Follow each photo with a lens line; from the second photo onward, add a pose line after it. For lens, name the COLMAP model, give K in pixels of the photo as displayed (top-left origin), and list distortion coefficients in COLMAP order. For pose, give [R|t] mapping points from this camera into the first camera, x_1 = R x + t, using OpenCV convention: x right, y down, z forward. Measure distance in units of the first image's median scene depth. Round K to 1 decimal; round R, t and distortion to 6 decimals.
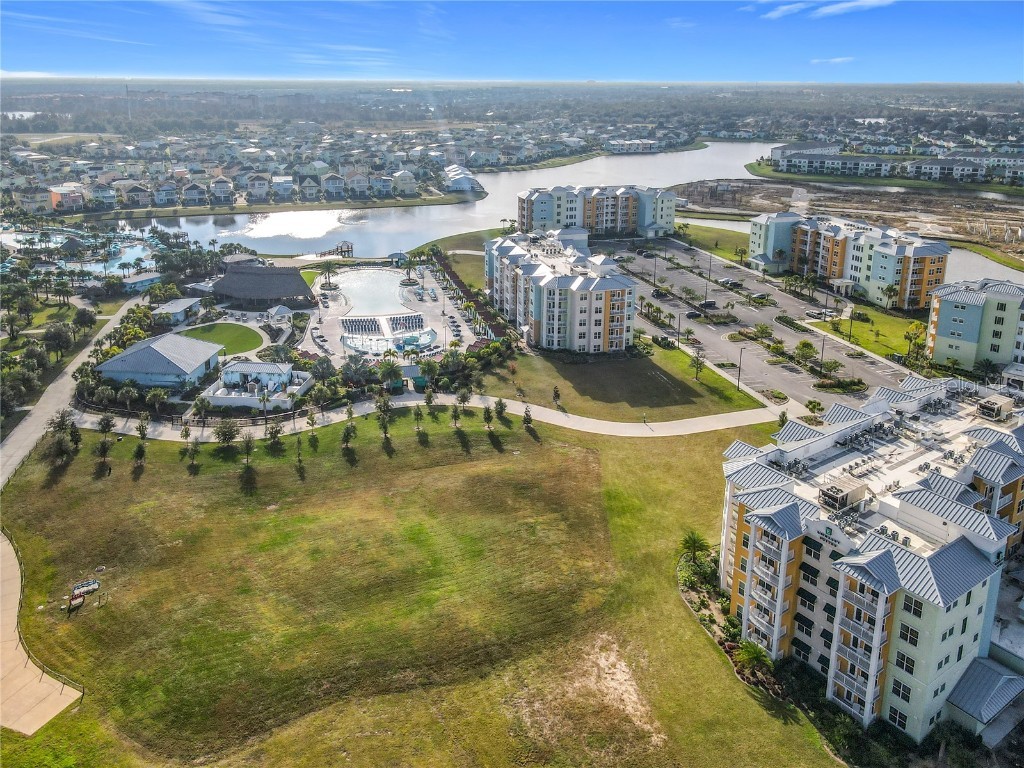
lens RADIAL K [[789.5, 0, 475.9], [0, 789.5, 260.9], [0, 0, 1]] dist [0.003639, 0.020369]
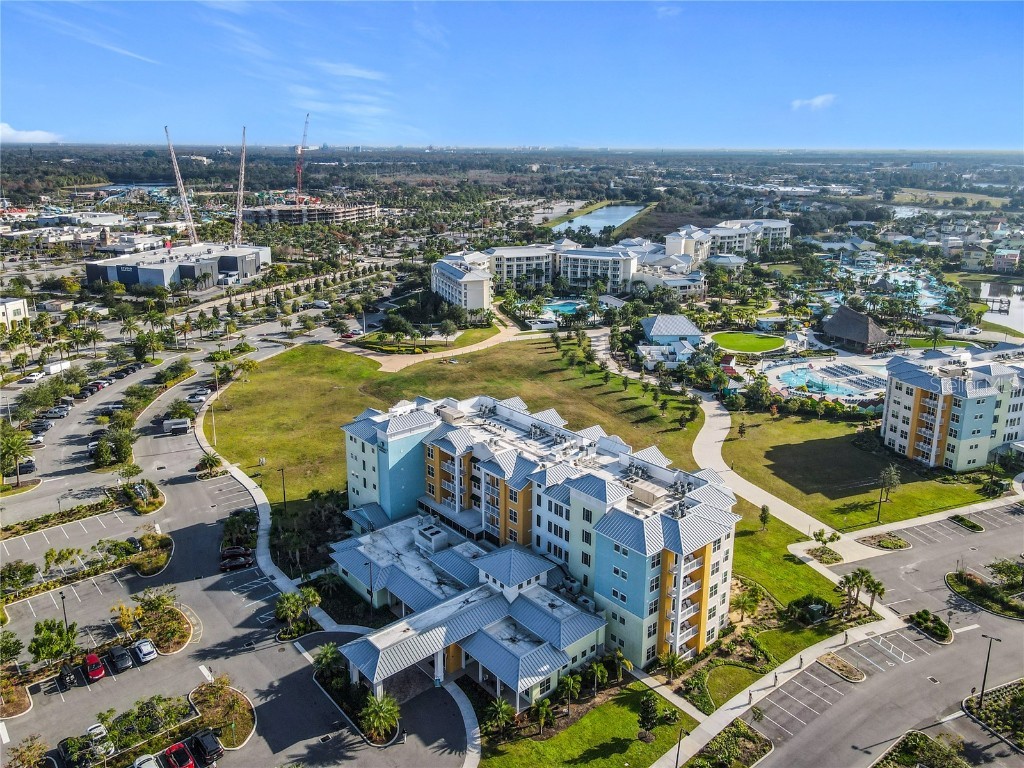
lens RADIAL K [[771.8, 0, 514.9], [0, 771.8, 333.4], [0, 0, 1]] dist [0.023520, 0.009866]
pose [[0.115925, 0.228480, -0.966622, 0.456258], [-0.228614, 0.953192, 0.197888, -0.042604], [0.966590, 0.198043, 0.162733, 0.208057]]
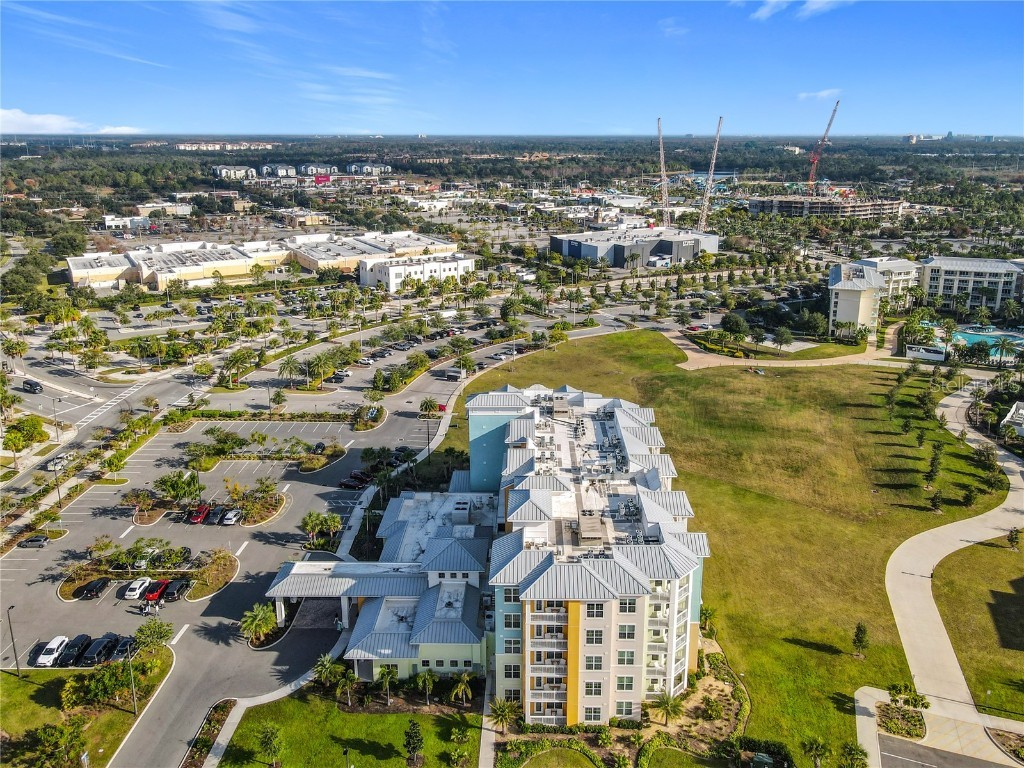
lens RADIAL K [[781.6, 0, 524.2], [0, 781.6, 310.7], [0, 0, 1]] dist [0.005362, 0.011365]
pose [[-0.569144, 0.174160, -0.803581, 0.402145], [-0.192013, 0.922137, 0.335850, -0.086250], [0.799504, 0.345445, -0.491388, 0.393159]]
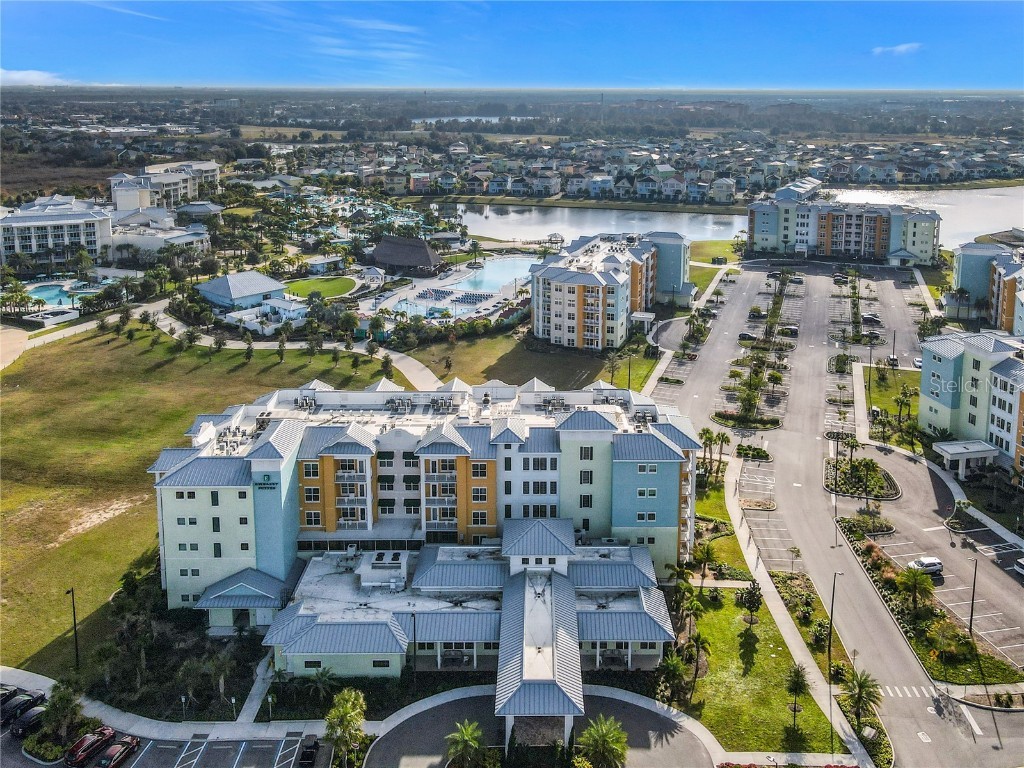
lens RADIAL K [[854.1, 0, 543.1], [0, 854.1, 198.7], [0, 0, 1]] dist [0.005400, 0.013331]
pose [[0.831074, 0.069476, -0.551805, 0.351441], [-0.123836, 0.990375, -0.061815, 0.001325], [0.542199, 0.119706, 0.831679, 0.034619]]
